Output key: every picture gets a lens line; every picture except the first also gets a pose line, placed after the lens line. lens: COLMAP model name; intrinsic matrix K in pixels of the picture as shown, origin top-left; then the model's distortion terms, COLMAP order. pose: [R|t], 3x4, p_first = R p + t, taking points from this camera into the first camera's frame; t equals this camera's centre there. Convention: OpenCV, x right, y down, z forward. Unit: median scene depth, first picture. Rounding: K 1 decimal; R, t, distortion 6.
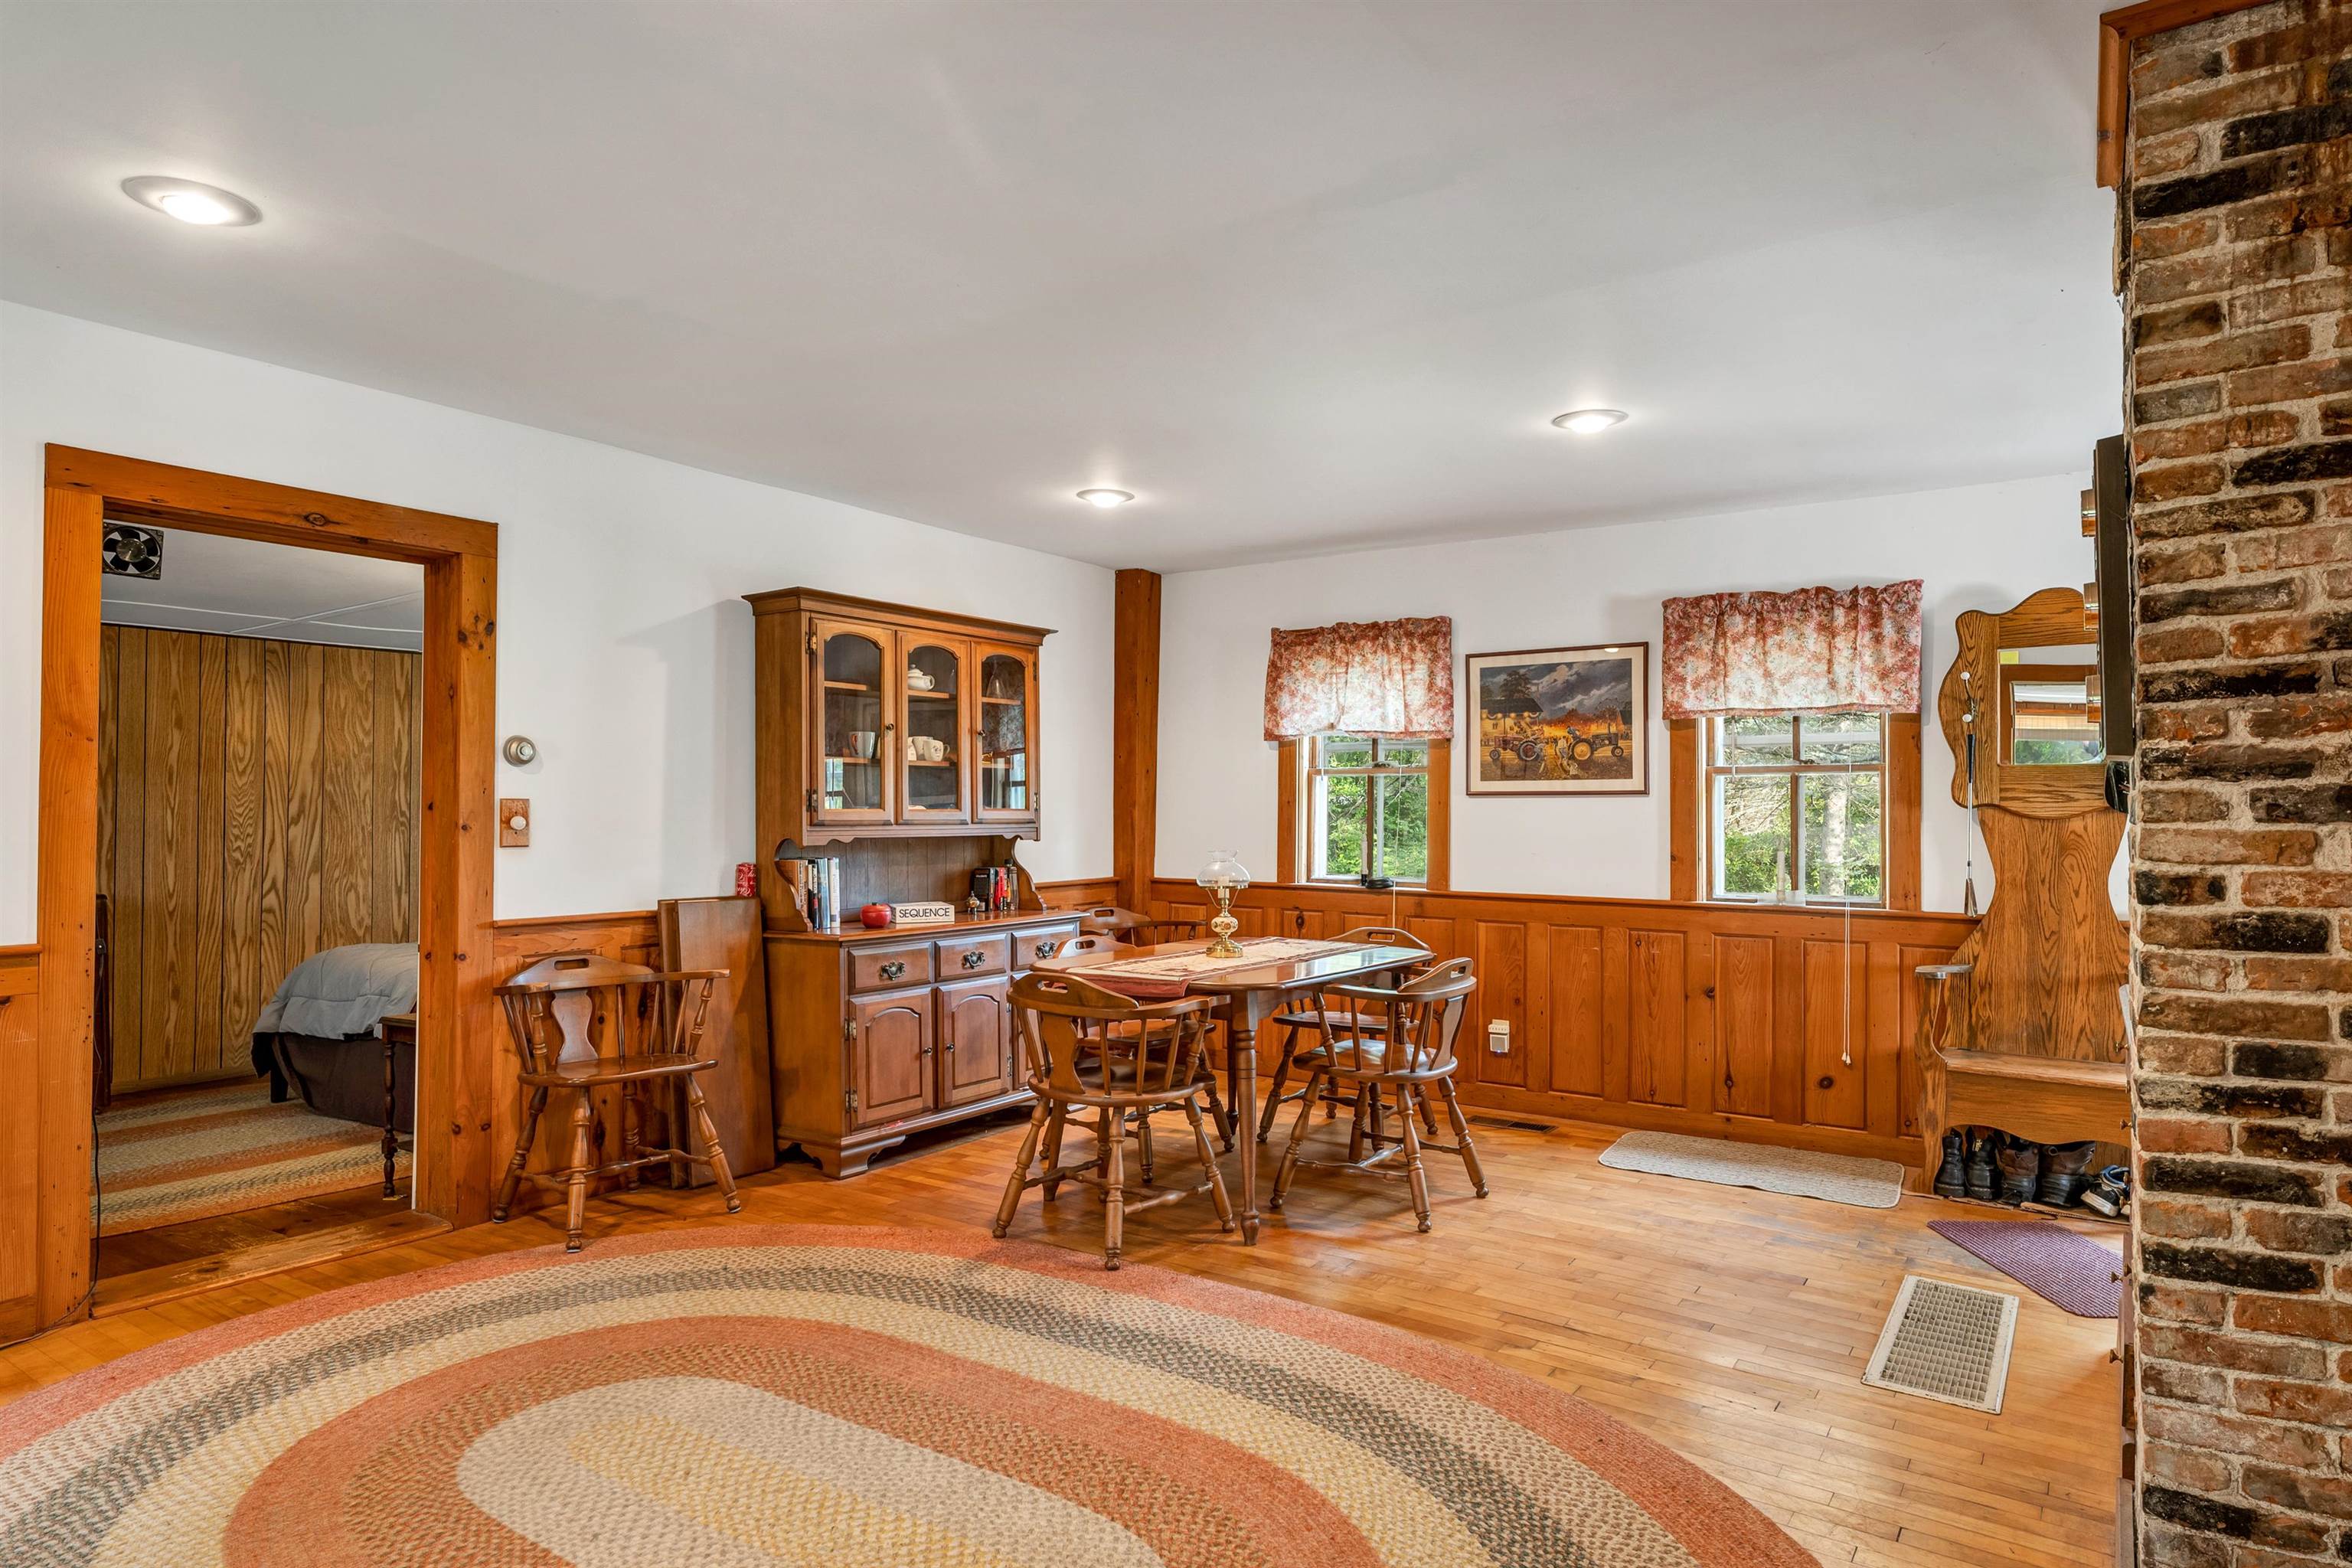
lens RADIAL K [[1343.2, 0, 1197.6], [0, 1343.2, 797.3], [0, 0, 1]] dist [-0.014777, -0.003534]
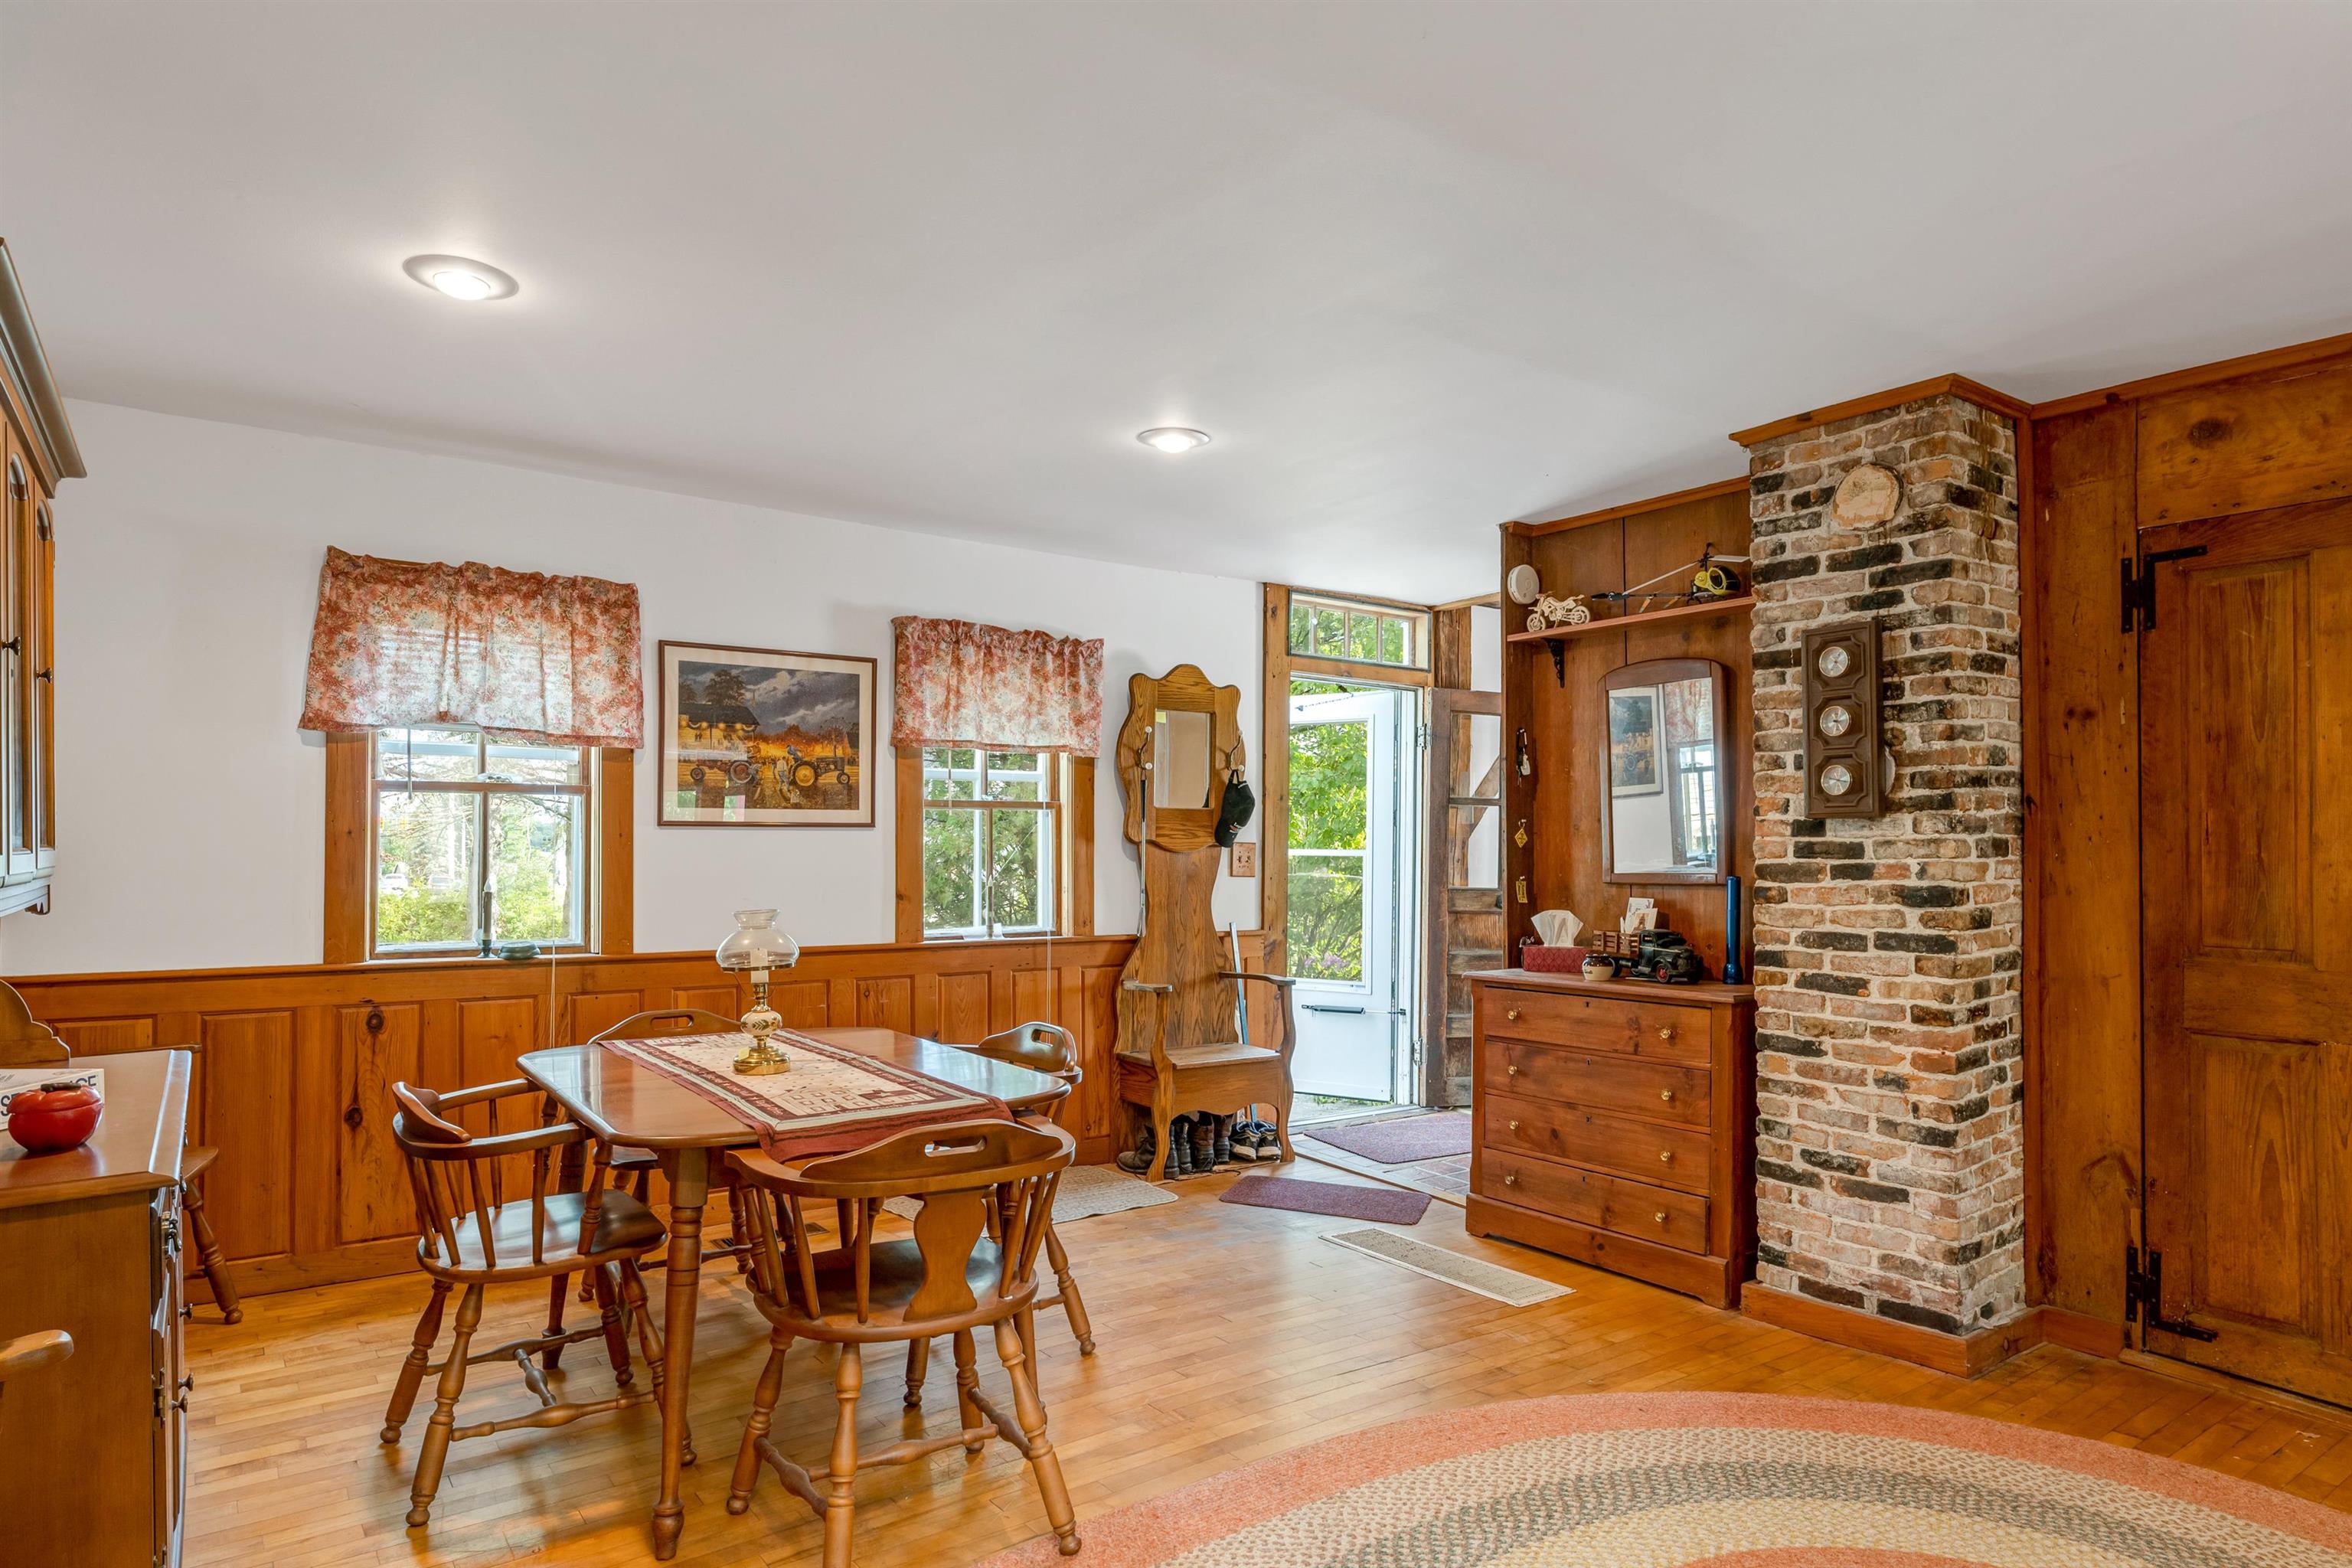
lens RADIAL K [[1343.2, 0, 1215.1], [0, 1343.2, 829.7], [0, 0, 1]] dist [-0.014777, -0.003534]
pose [[0.329586, 0.008363, 0.944088, -0.446380], [-0.012299, 0.999914, -0.004564, 0.000576], [-0.944045, -0.010107, 0.329661, 0.490205]]
